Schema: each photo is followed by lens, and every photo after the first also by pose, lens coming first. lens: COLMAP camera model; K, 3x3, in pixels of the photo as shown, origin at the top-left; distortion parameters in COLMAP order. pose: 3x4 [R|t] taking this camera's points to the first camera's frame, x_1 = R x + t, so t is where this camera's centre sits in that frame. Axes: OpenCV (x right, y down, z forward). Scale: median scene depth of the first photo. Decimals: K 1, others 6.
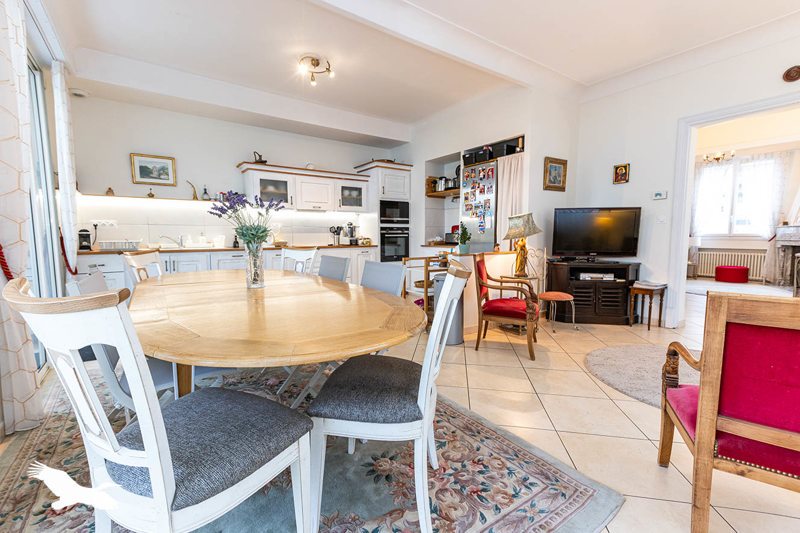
lens RADIAL K [[350.7, 0, 399.0], [0, 350.7, 264.1], [0, 0, 1]] dist [0.036996, -0.000800]
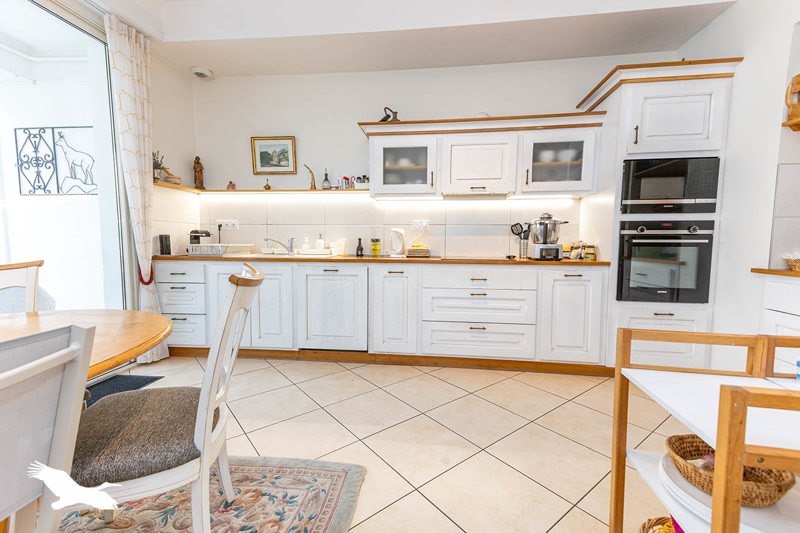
lens RADIAL K [[350.7, 0, 400.9], [0, 350.7, 267.1], [0, 0, 1]] dist [0.036996, -0.000800]
pose [[0.730798, 0.061092, -0.679854, 0.056346], [-0.066097, 0.997640, 0.018599, -0.040743], [0.679386, 0.031344, 0.733111, 0.514003]]
